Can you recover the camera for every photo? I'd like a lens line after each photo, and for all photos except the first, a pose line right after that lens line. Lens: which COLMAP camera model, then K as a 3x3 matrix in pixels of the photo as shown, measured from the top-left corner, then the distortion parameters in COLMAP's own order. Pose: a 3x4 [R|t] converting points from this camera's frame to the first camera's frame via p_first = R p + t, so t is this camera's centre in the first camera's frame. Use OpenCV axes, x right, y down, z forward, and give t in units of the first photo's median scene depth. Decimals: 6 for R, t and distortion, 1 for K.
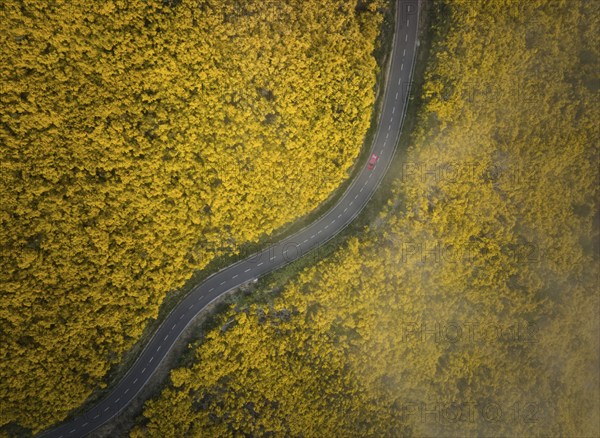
lens RADIAL K [[405.7, 0, 299.6], [0, 405.7, 219.3], [0, 0, 1]] dist [-0.049646, 0.022958]
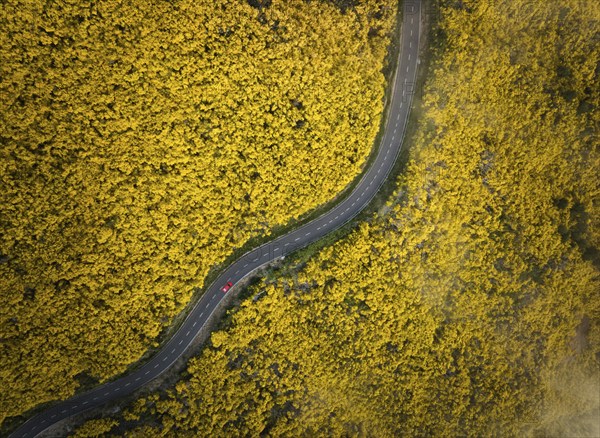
lens RADIAL K [[405.7, 0, 301.3], [0, 405.7, 219.1], [0, 0, 1]] dist [-0.049646, 0.022958]
pose [[0.999986, 0.004932, 0.001881, -0.058141], [-0.004934, 0.999988, 0.000680, 0.035628], [-0.001877, -0.000690, 0.999998, -0.207069]]
